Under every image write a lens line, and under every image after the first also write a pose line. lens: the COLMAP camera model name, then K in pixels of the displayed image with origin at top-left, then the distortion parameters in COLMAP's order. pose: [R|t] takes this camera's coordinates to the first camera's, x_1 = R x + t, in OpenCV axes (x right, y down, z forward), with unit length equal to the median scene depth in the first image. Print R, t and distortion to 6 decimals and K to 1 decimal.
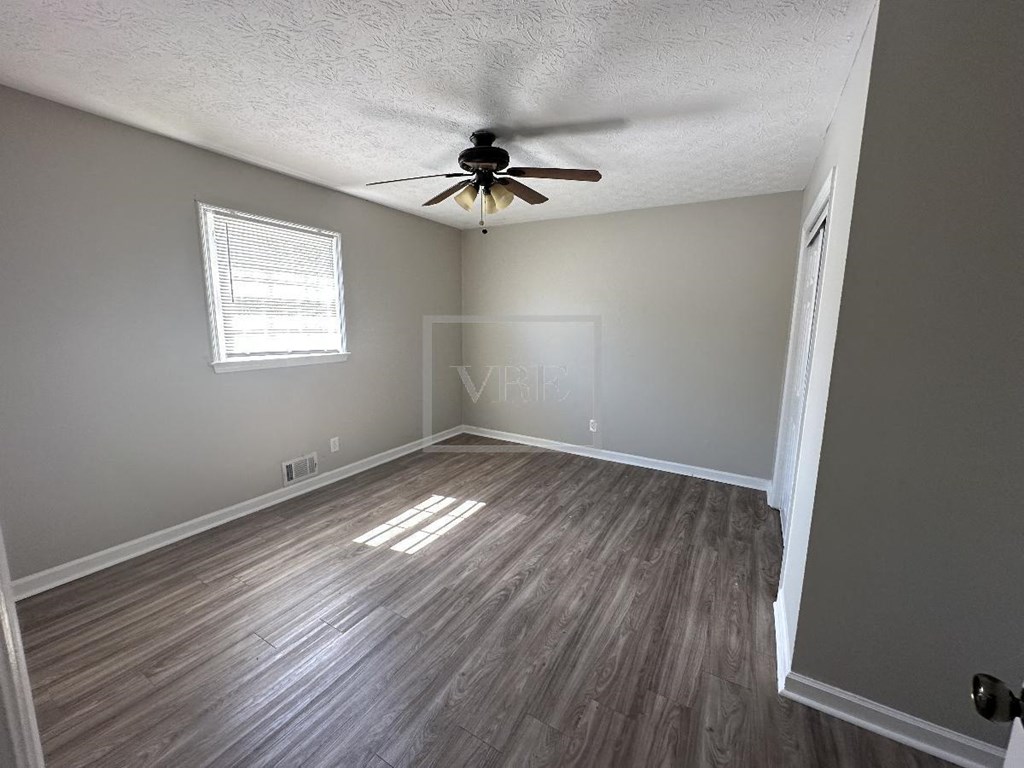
lens RADIAL K [[412.5, 0, 513.8], [0, 412.5, 383.3], [0, 0, 1]] dist [-0.003294, 0.000438]
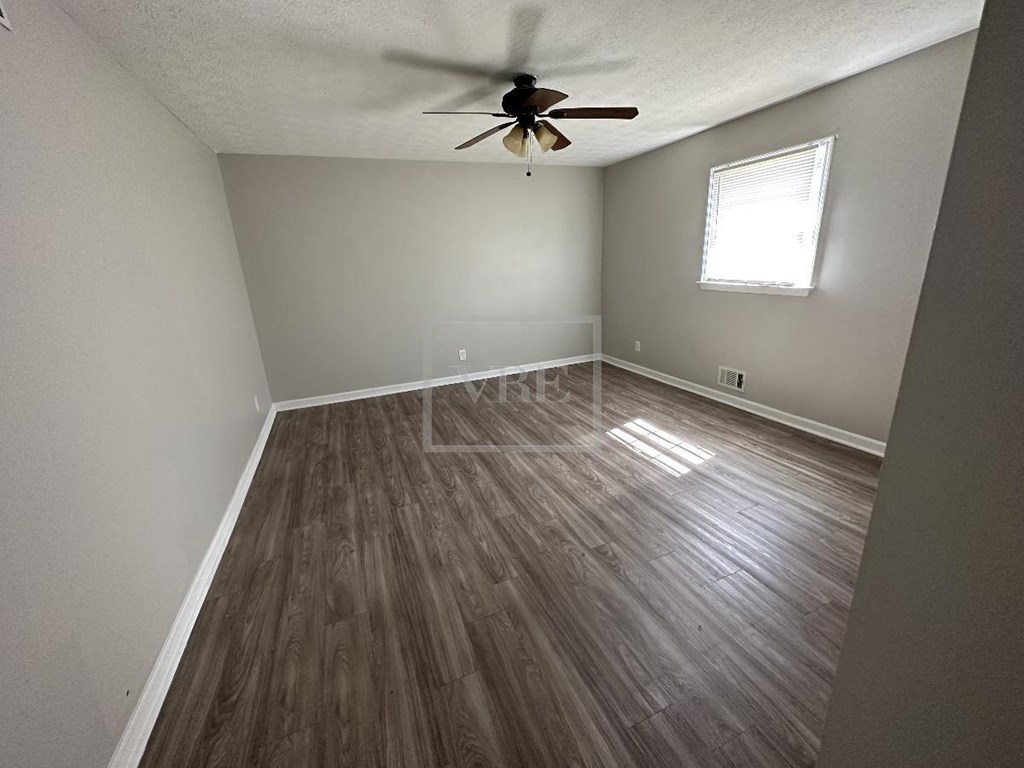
lens RADIAL K [[412.5, 0, 519.6], [0, 412.5, 382.5], [0, 0, 1]] dist [-0.003294, 0.000438]
pose [[-0.596825, 0.243100, -0.764658, 0.814304], [-0.077513, 0.931072, 0.356507, -0.183796], [0.798619, 0.272043, -0.536843, 1.287464]]
